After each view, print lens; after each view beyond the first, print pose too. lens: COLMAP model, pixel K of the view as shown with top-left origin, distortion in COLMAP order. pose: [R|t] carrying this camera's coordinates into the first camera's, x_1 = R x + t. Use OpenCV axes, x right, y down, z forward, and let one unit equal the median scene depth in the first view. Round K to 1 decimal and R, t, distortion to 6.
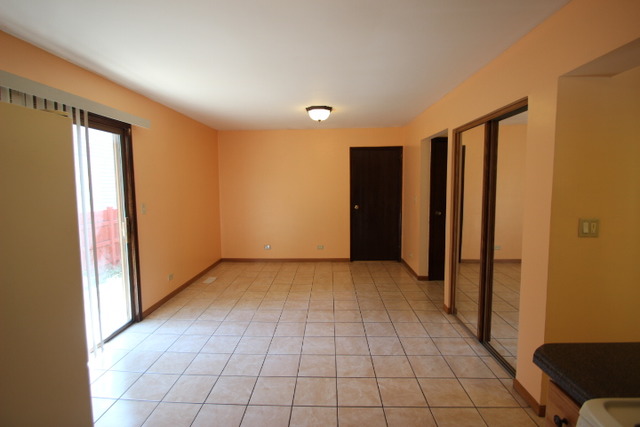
lens RADIAL K [[315.0, 0, 319.9], [0, 315.0, 213.1], [0, 0, 1]] dist [0.002712, 0.000105]
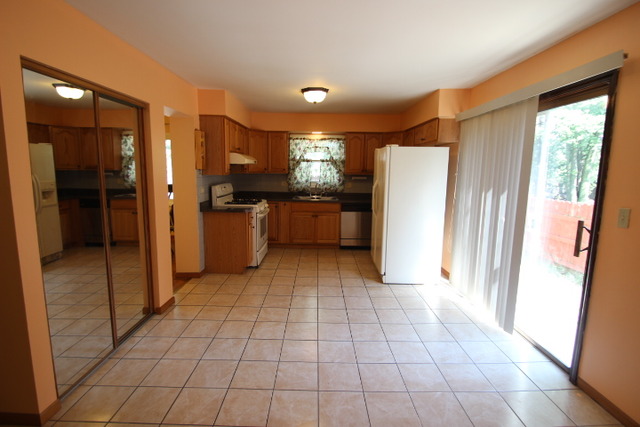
lens RADIAL K [[315.0, 0, 318.8], [0, 315.0, 212.3], [0, 0, 1]] dist [0.002712, 0.000105]
pose [[-0.999336, -0.001179, -0.036421, -0.025290], [-0.009418, 0.973870, 0.226911, -0.166820], [0.035202, 0.227103, -0.973234, 1.802966]]
